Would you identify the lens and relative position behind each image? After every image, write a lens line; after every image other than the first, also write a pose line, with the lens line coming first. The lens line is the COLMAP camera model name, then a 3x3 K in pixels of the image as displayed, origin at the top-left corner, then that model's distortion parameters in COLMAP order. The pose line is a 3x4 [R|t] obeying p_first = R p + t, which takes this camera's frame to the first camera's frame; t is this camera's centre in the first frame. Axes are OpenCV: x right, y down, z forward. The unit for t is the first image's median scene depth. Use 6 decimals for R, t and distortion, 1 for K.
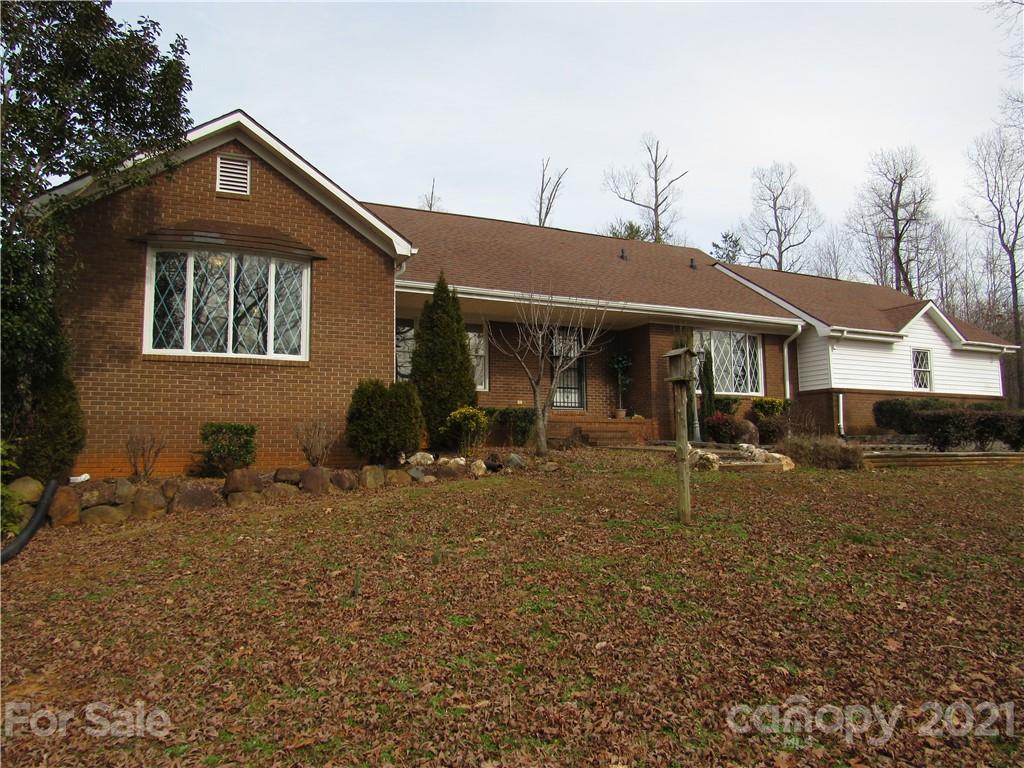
lens RADIAL K [[730.8, 0, 512.0], [0, 730.8, 384.0], [0, 0, 1]] dist [-0.006004, -0.001835]
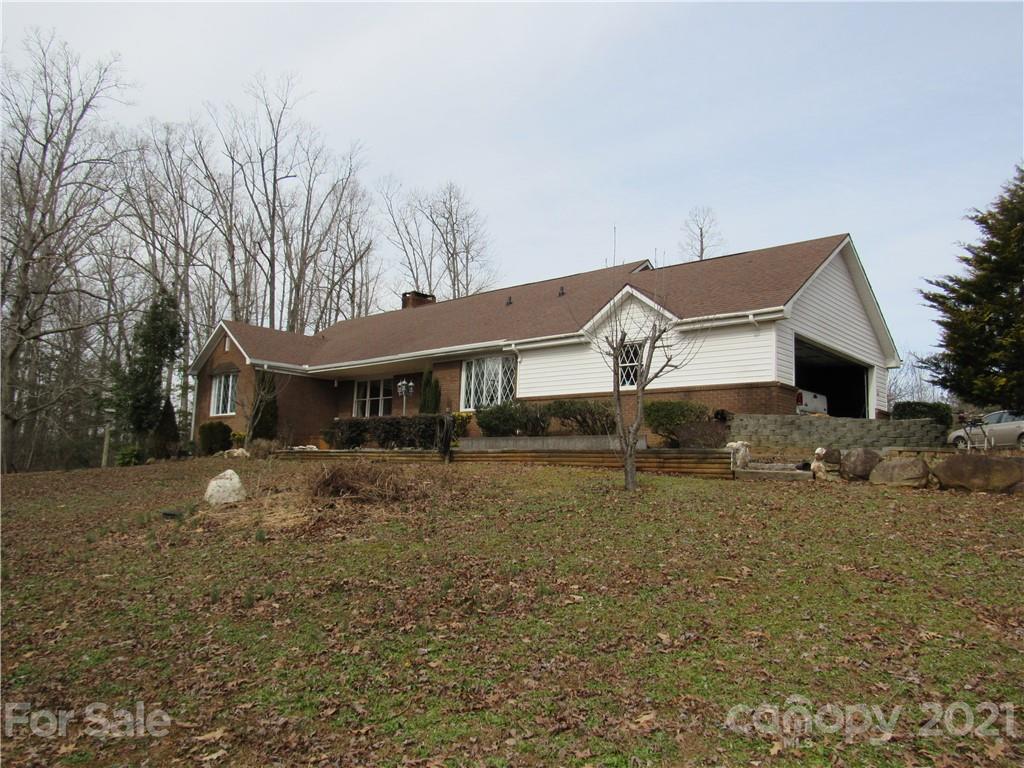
lens RADIAL K [[807.0, 0, 512.0], [0, 807.0, 384.0], [0, 0, 1]] dist [-0.025474, 0.002568]
pose [[0.333855, -0.105718, -0.936677, 1.469094], [0.036473, 0.994396, -0.099232, 0.098858], [0.941919, -0.001034, 0.335840, 0.550996]]
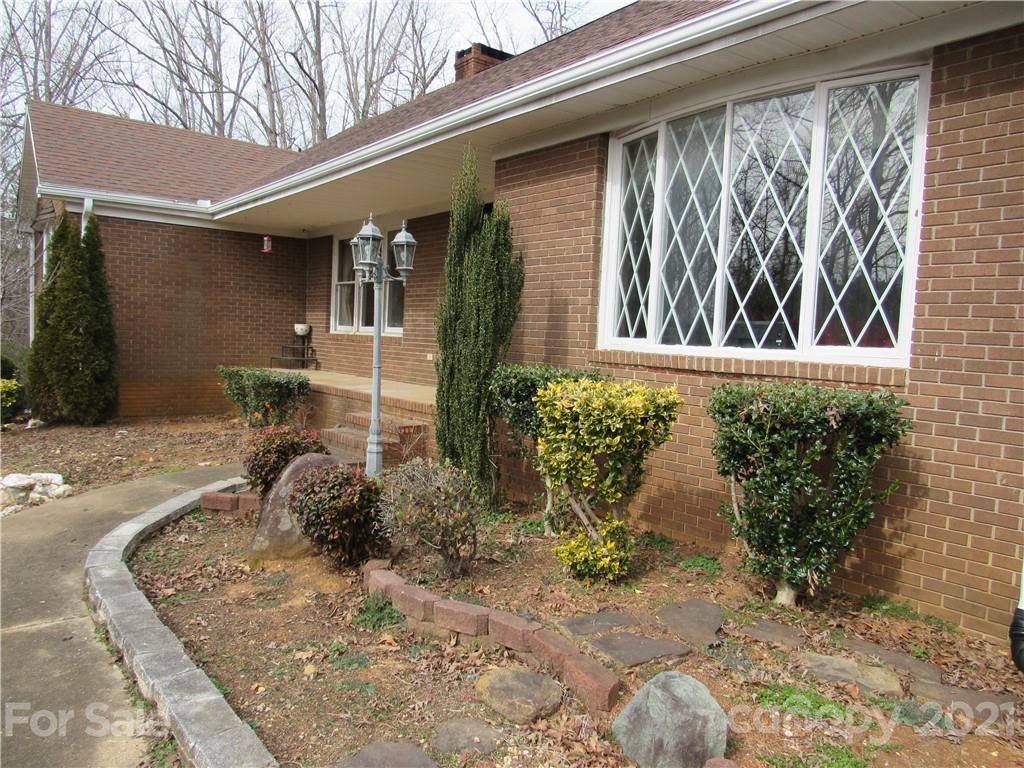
lens RADIAL K [[730.8, 0, 512.0], [0, 730.8, 384.0], [0, 0, 1]] dist [-0.006004, -0.001835]
pose [[0.204395, 0.069052, -0.976450, 0.503868], [0.034795, 0.996366, 0.077744, 0.001859], [0.978270, -0.049866, 0.201250, 0.813650]]
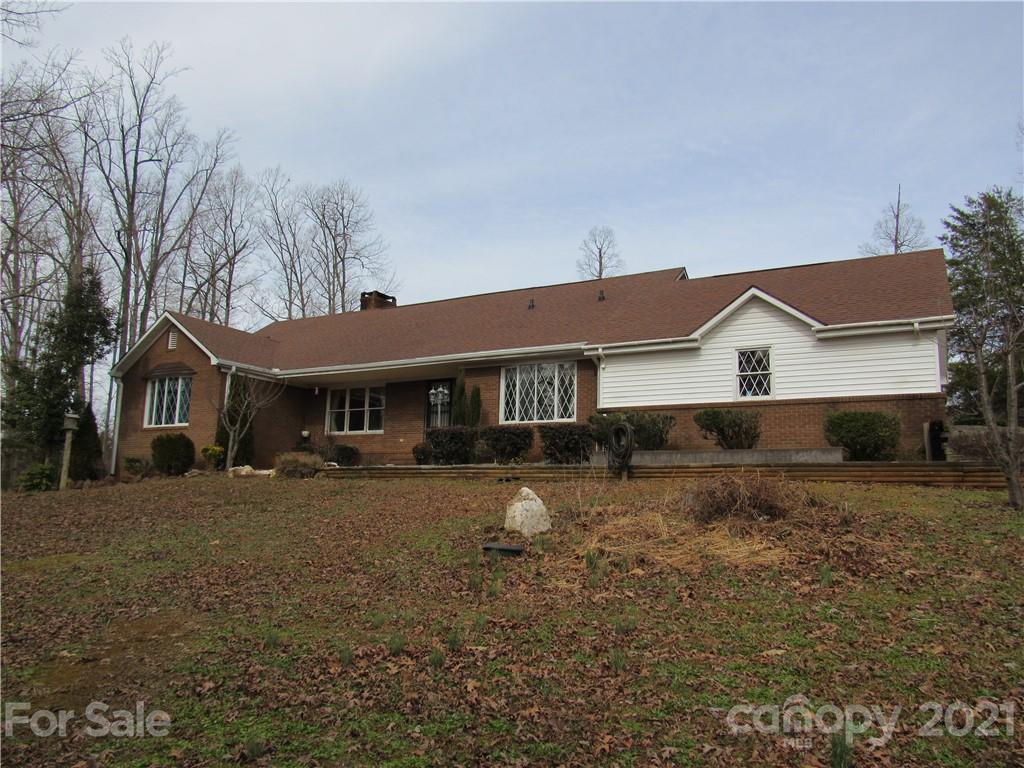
lens RADIAL K [[807.0, 0, 512.0], [0, 807.0, 384.0], [0, 0, 1]] dist [-0.025474, 0.002568]
pose [[0.560277, -0.119965, -0.819572, 1.179687], [0.041175, 0.992267, -0.117096, 0.089668], [0.827281, 0.031860, 0.560884, 0.277424]]
